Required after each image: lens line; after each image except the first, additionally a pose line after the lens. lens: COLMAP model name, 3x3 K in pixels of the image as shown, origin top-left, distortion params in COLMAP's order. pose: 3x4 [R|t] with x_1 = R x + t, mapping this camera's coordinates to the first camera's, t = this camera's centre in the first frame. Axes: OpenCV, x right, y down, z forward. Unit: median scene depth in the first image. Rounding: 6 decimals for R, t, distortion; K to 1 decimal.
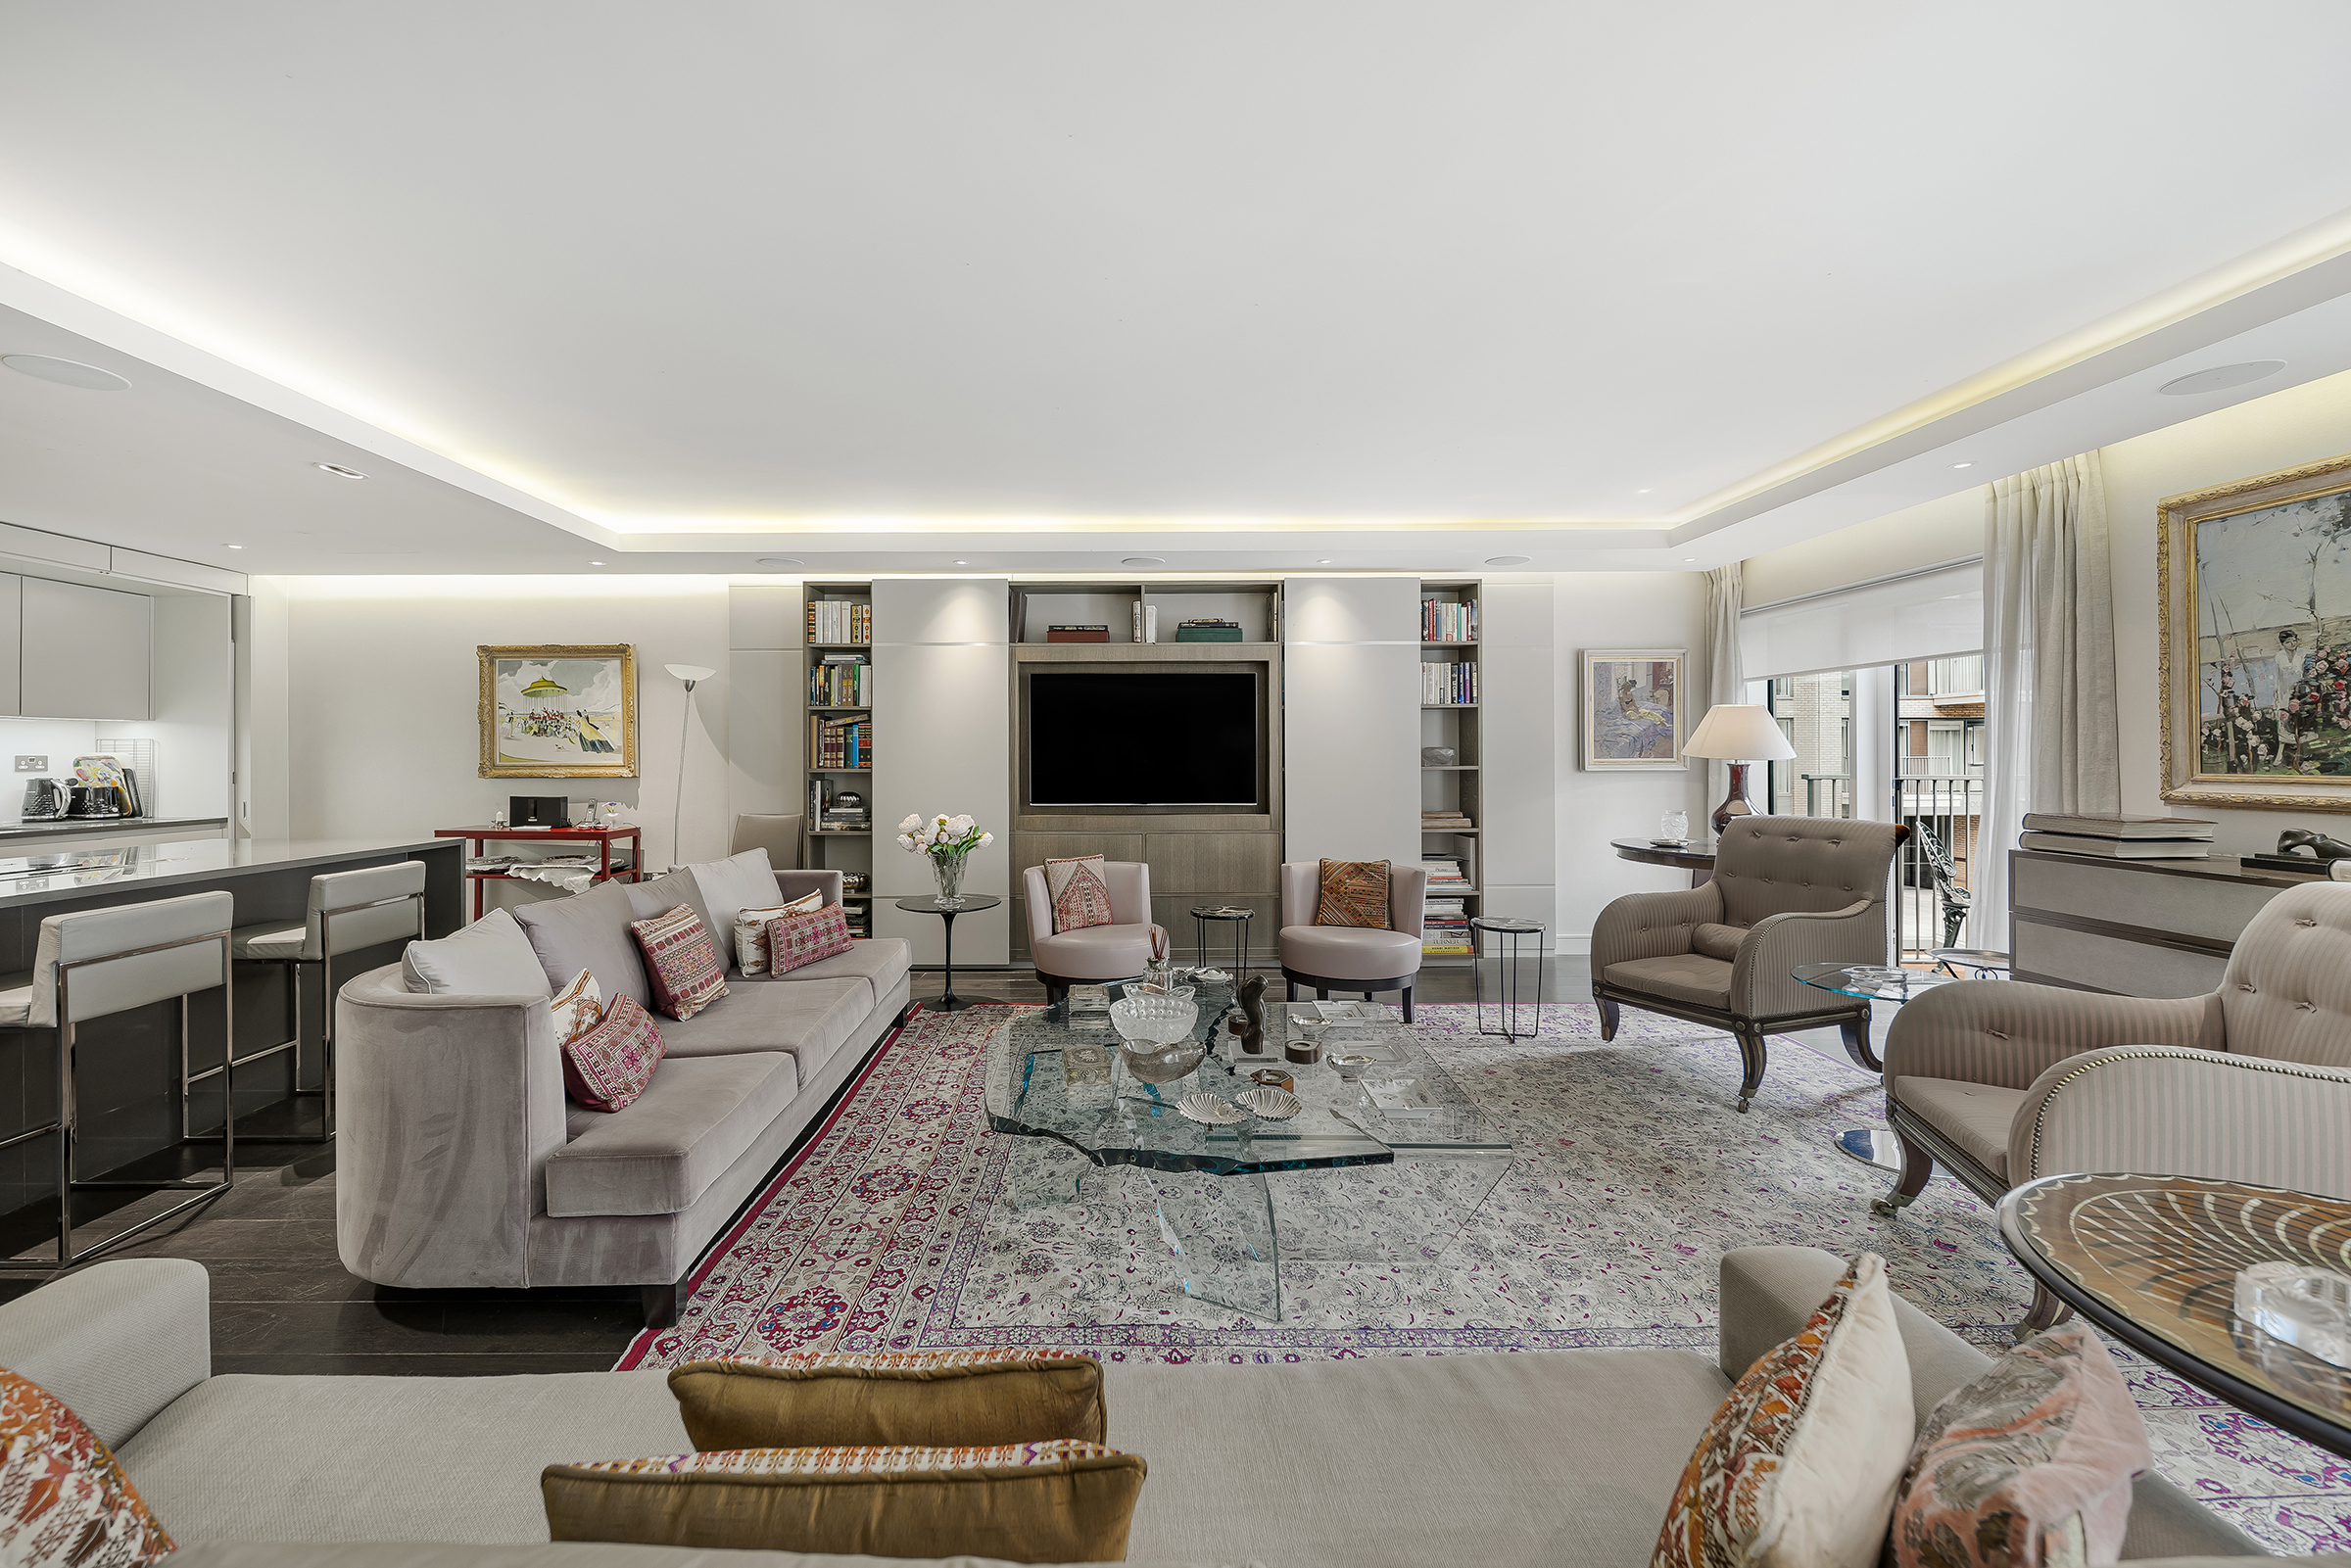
lens RADIAL K [[873.6, 0, 1170.1], [0, 873.6, 745.1], [0, 0, 1]] dist [-0.001625, -0.000170]
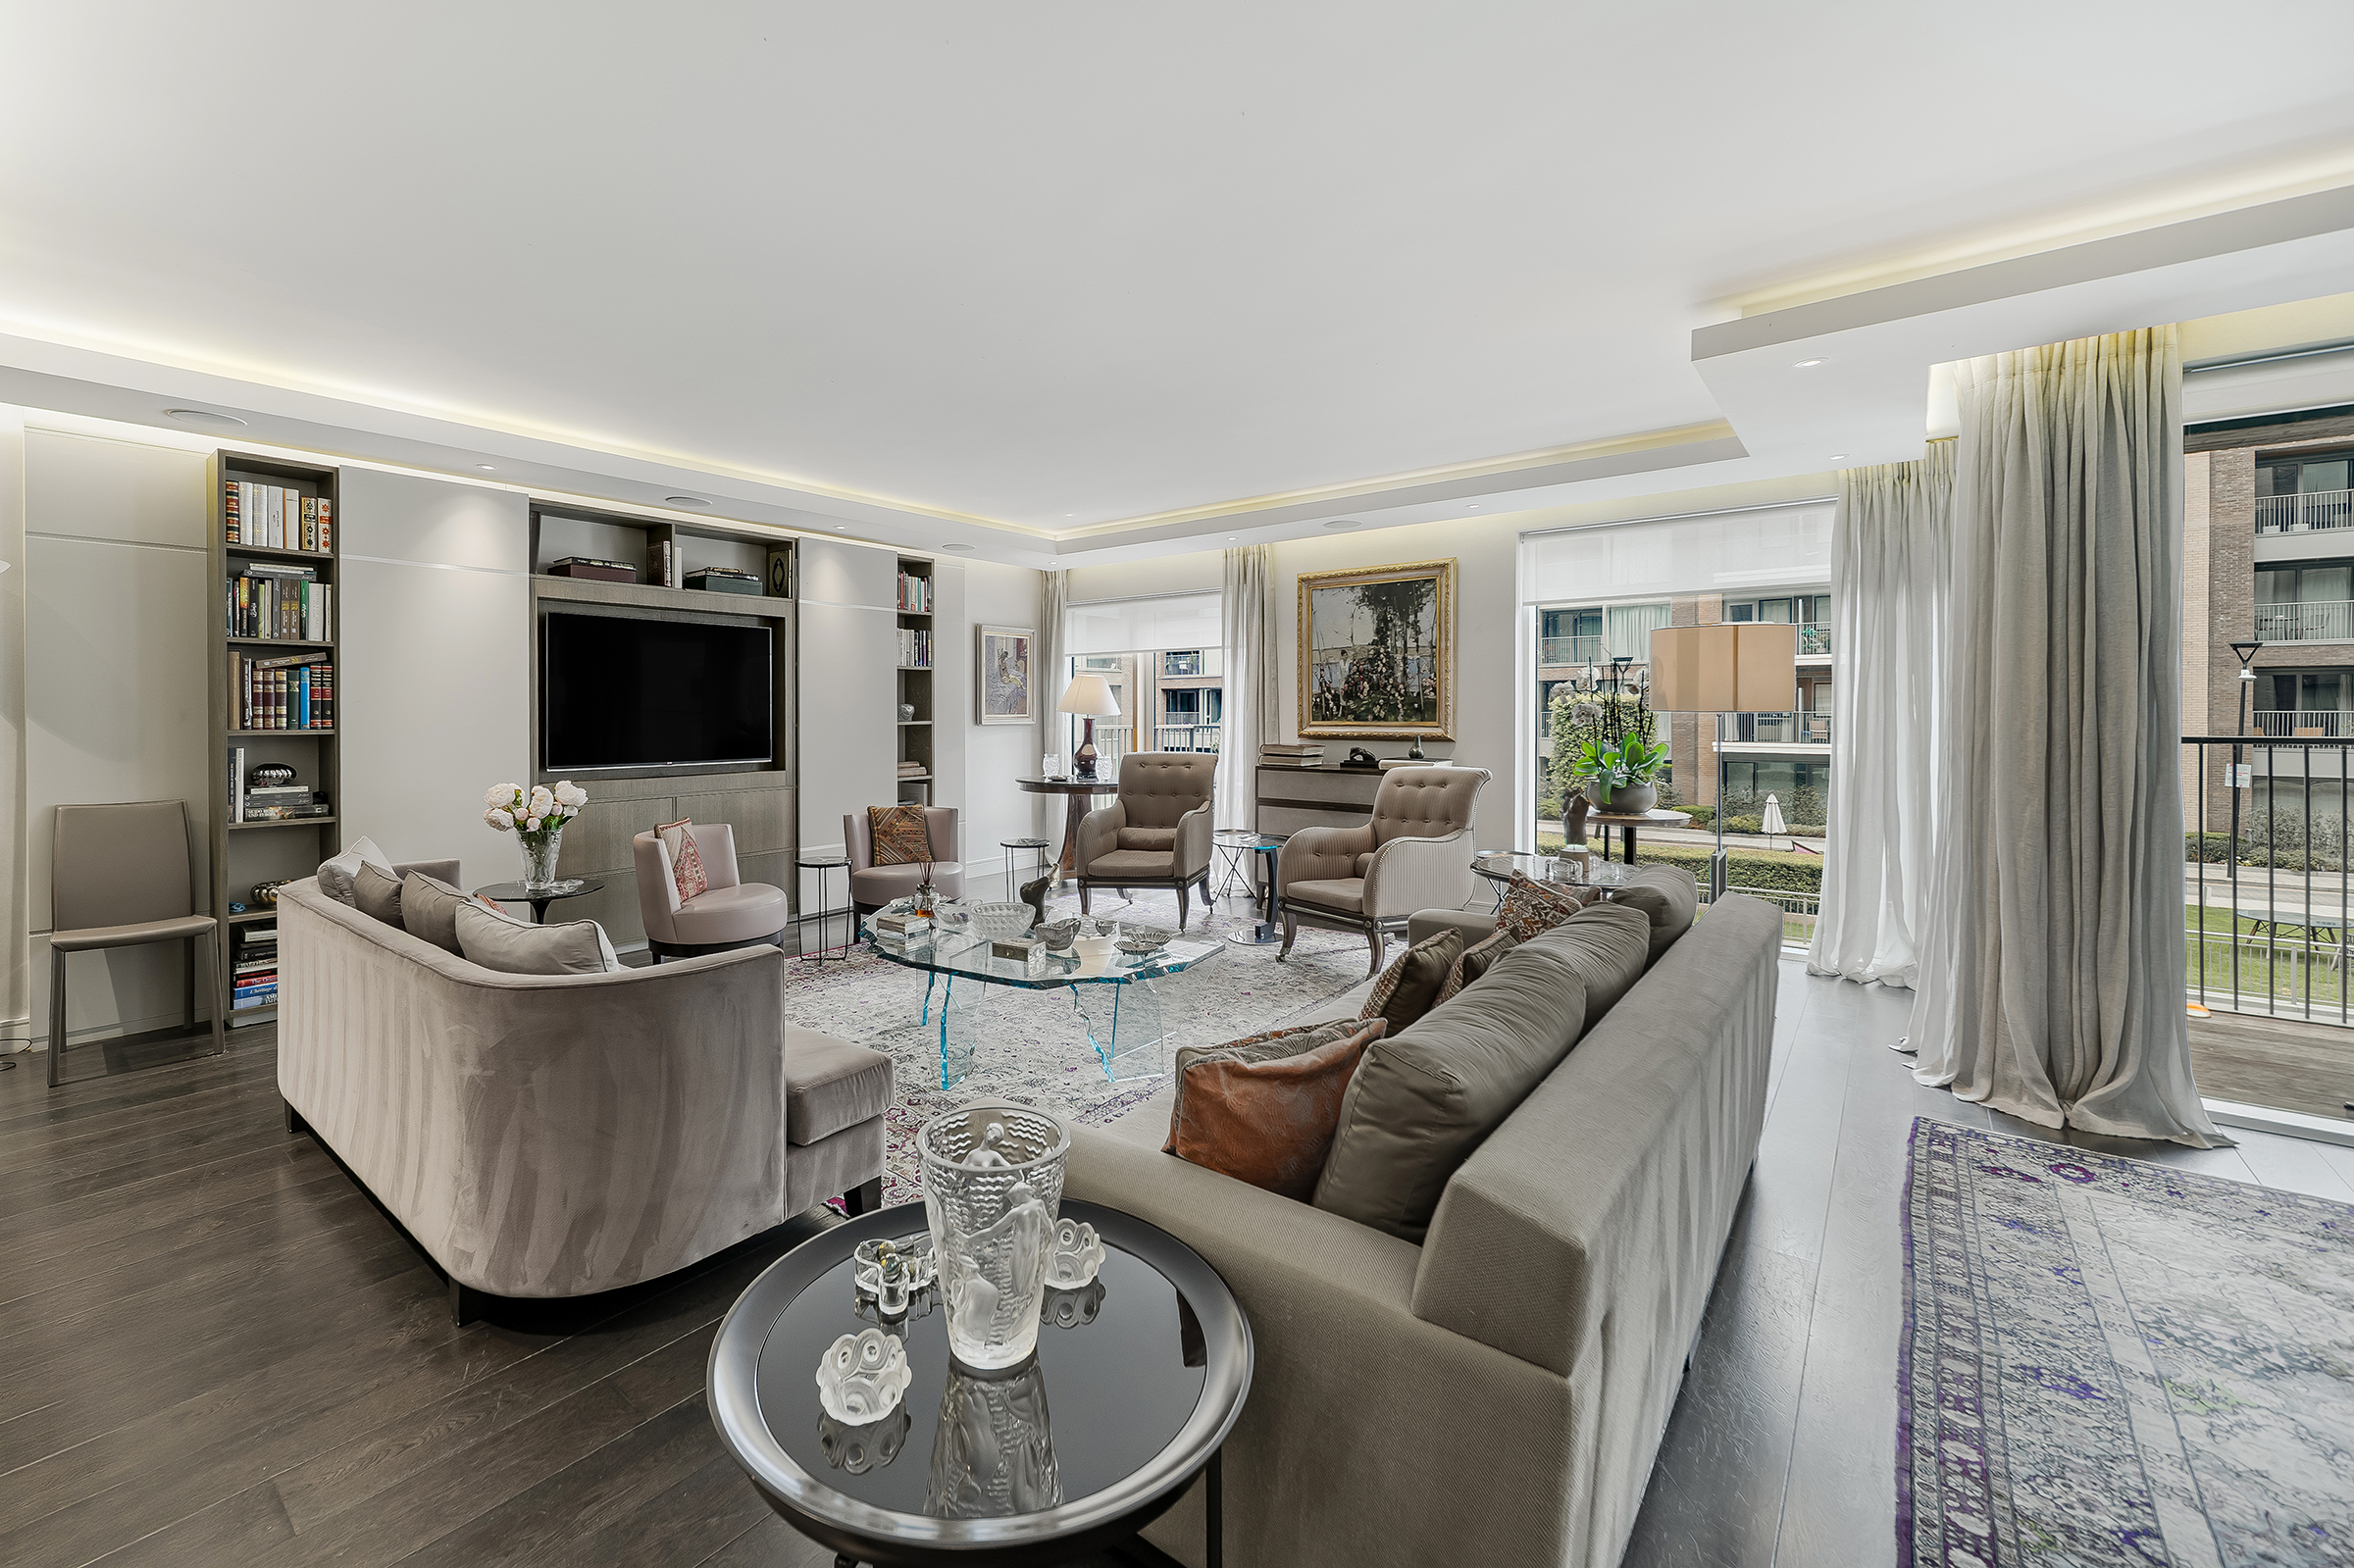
lens RADIAL K [[946.7, 0, 1176.2], [0, 946.7, 709.9], [0, 0, 1]] dist [-0.000837, -0.000030]
pose [[0.606454, 0.002665, 0.795114, -0.544432], [-0.008372, 0.999960, 0.003034, 0.003173], [-0.795075, -0.008497, 0.606452, -0.017266]]
